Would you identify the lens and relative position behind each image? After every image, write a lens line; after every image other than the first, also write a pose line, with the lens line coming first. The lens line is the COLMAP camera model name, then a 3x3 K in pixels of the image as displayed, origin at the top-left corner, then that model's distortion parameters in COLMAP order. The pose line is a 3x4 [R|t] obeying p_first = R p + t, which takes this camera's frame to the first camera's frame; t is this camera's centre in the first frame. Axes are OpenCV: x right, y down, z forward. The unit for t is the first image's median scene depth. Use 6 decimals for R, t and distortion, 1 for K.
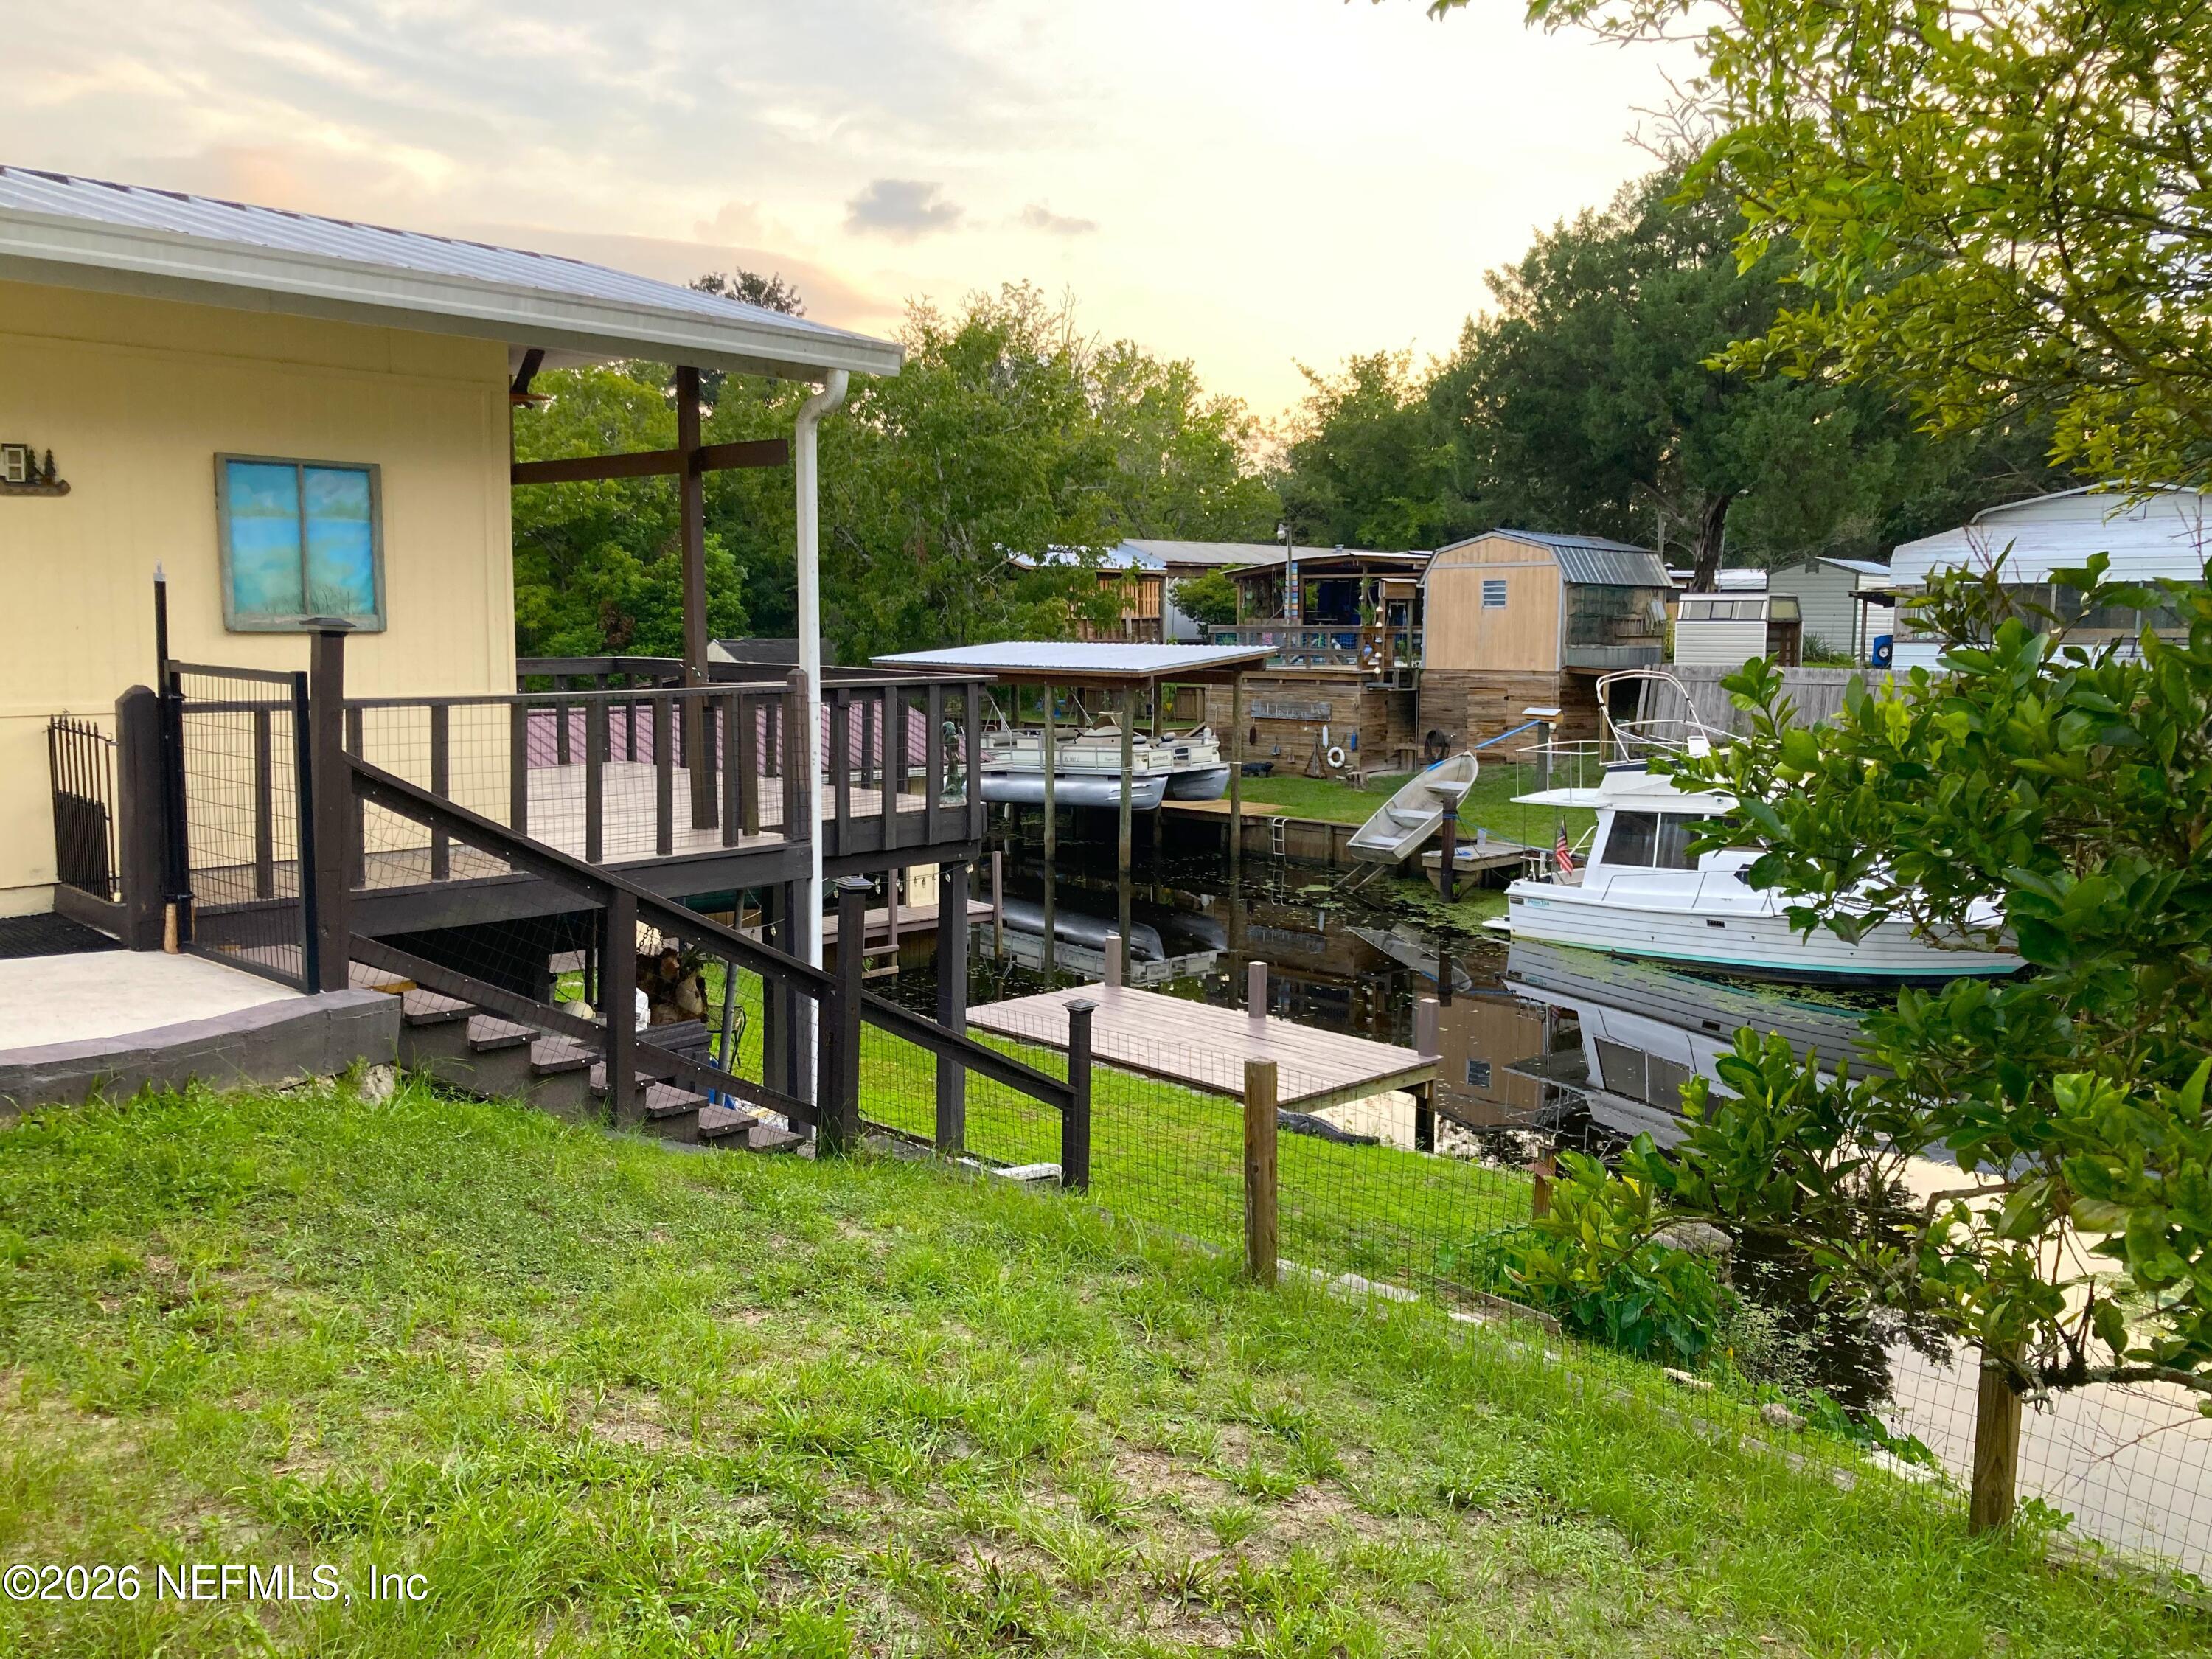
lens RADIAL K [[1828.0, 0, 1106.0], [0, 1828.0, 829.5], [0, 0, 1]] dist [0.012824, -0.051967]
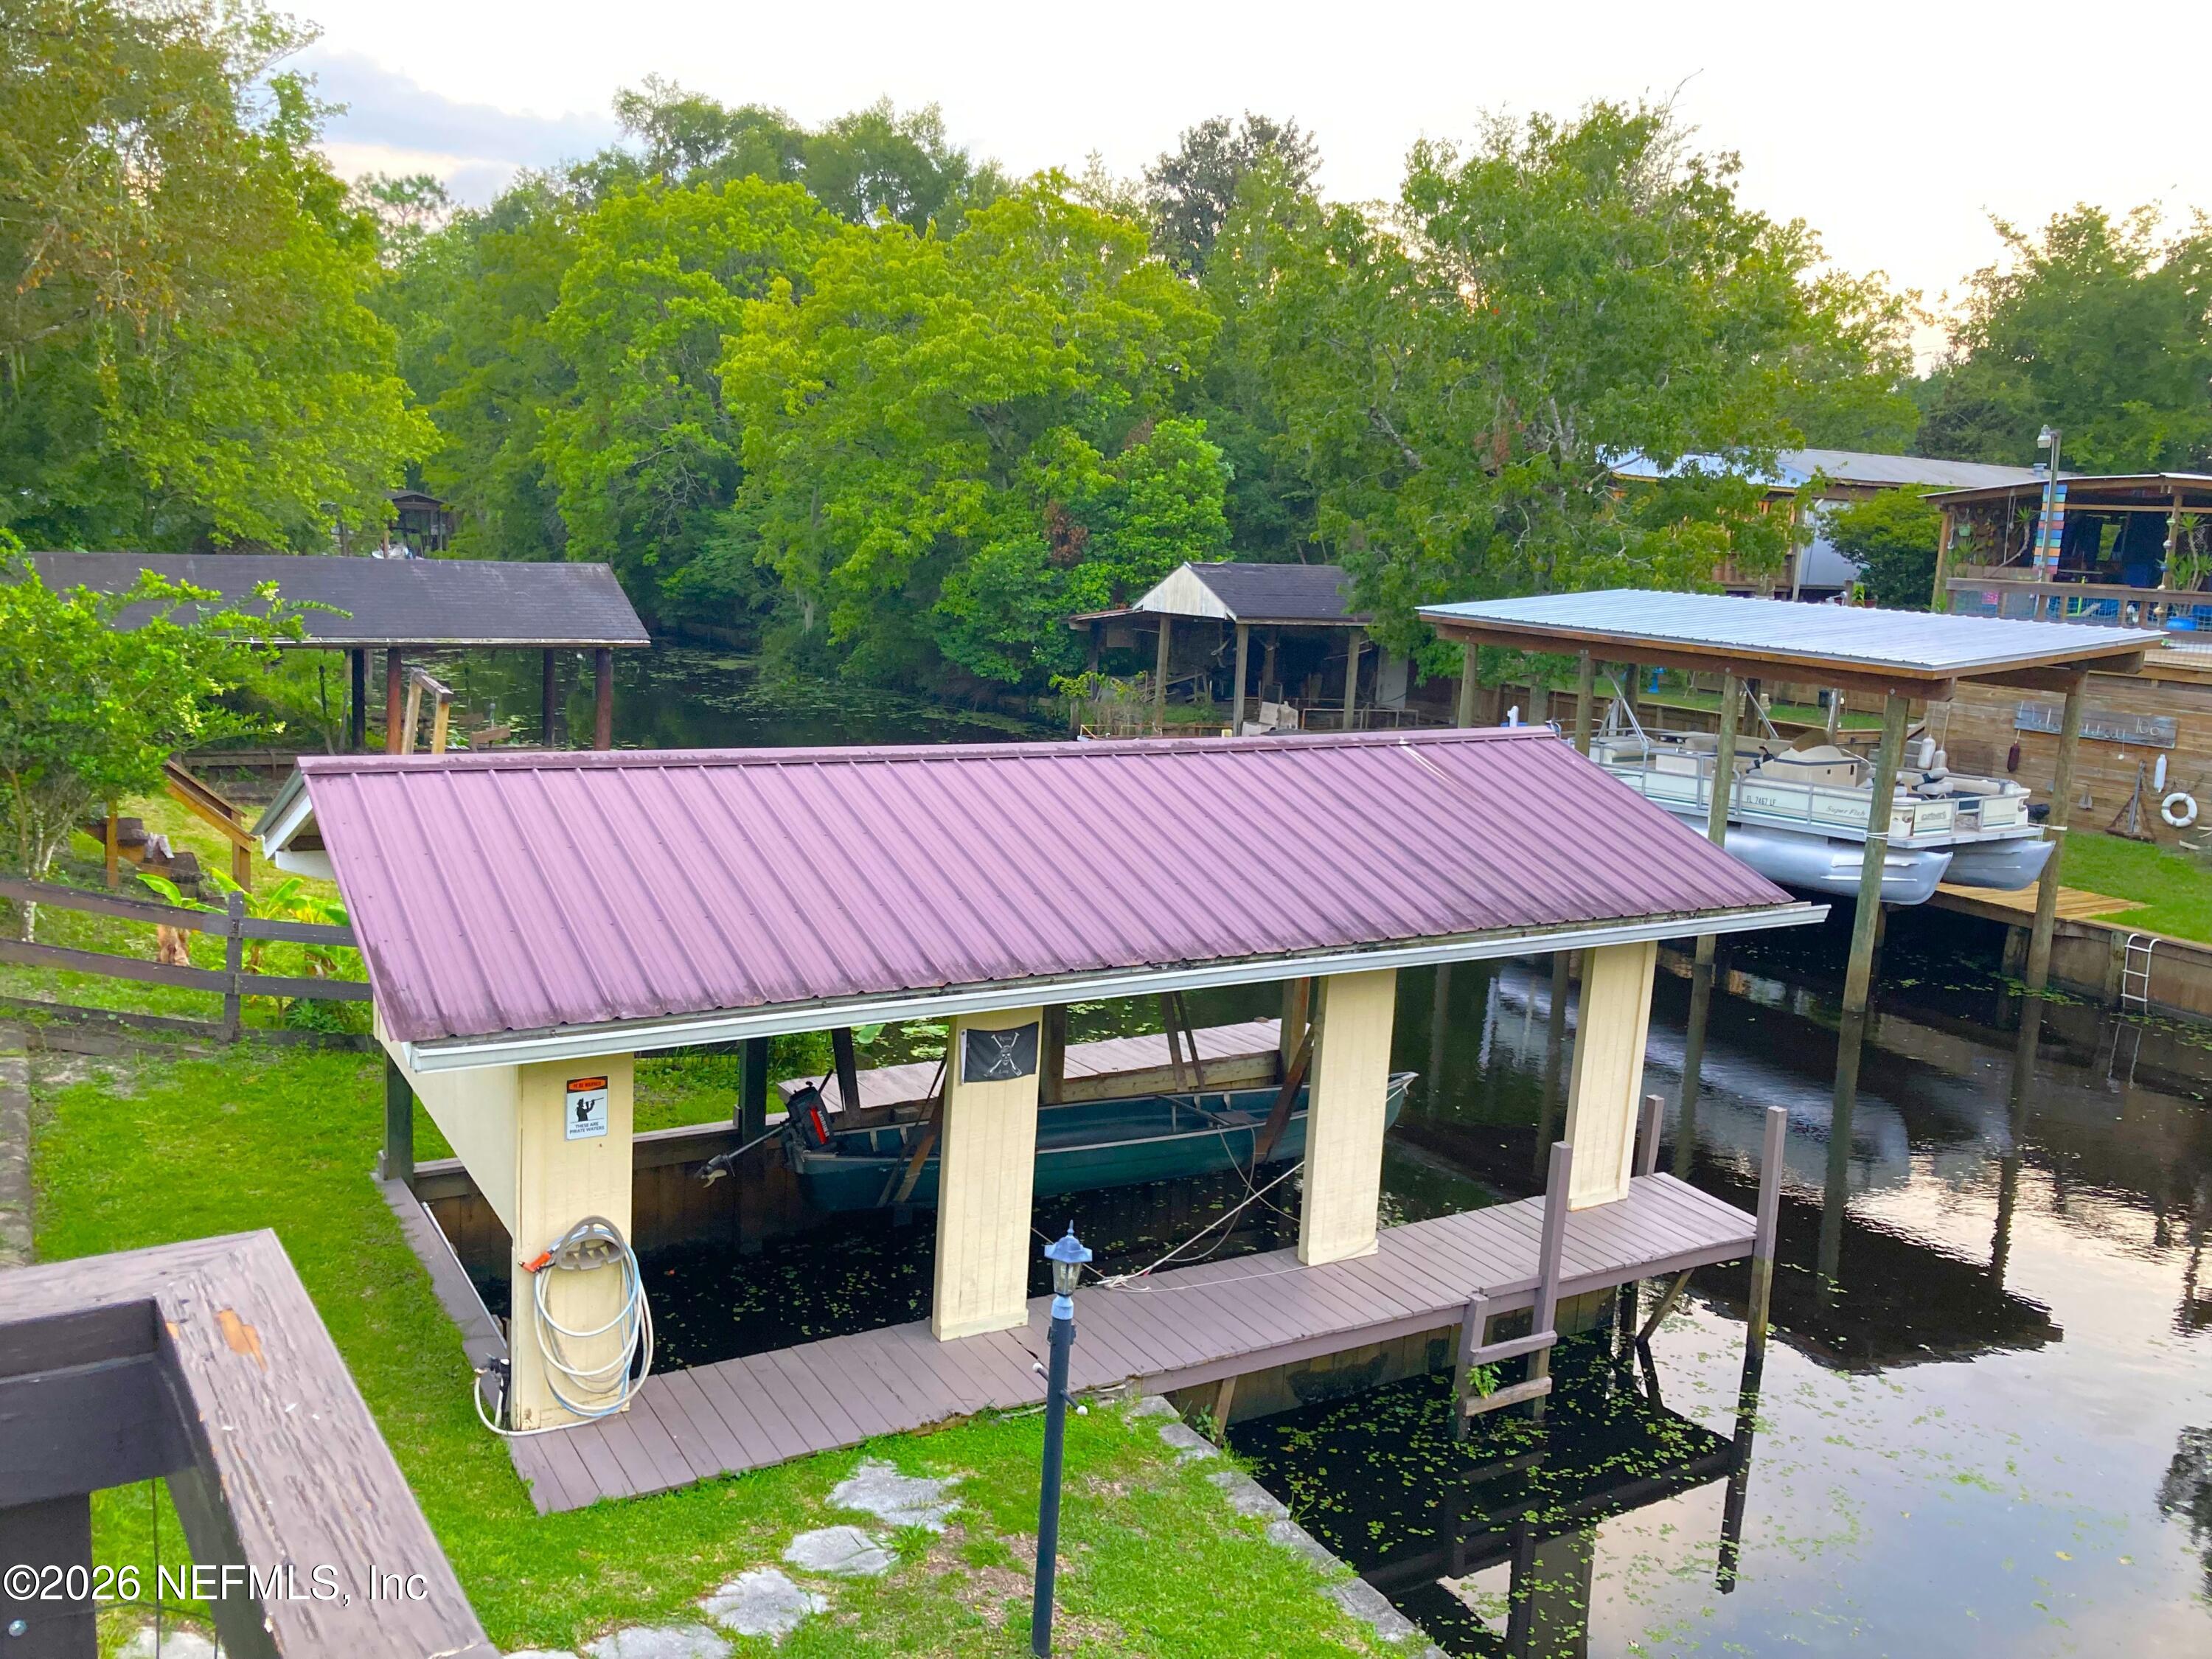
lens RADIAL K [[1828.0, 0, 1106.0], [0, 1828.0, 829.5], [0, 0, 1]] dist [0.012824, -0.051967]
pose [[0.967035, 0.080885, -0.241456, -0.062885], [-0.069660, 0.996071, 0.054680, -0.036672], [0.244930, -0.036058, 0.968870, 0.292524]]
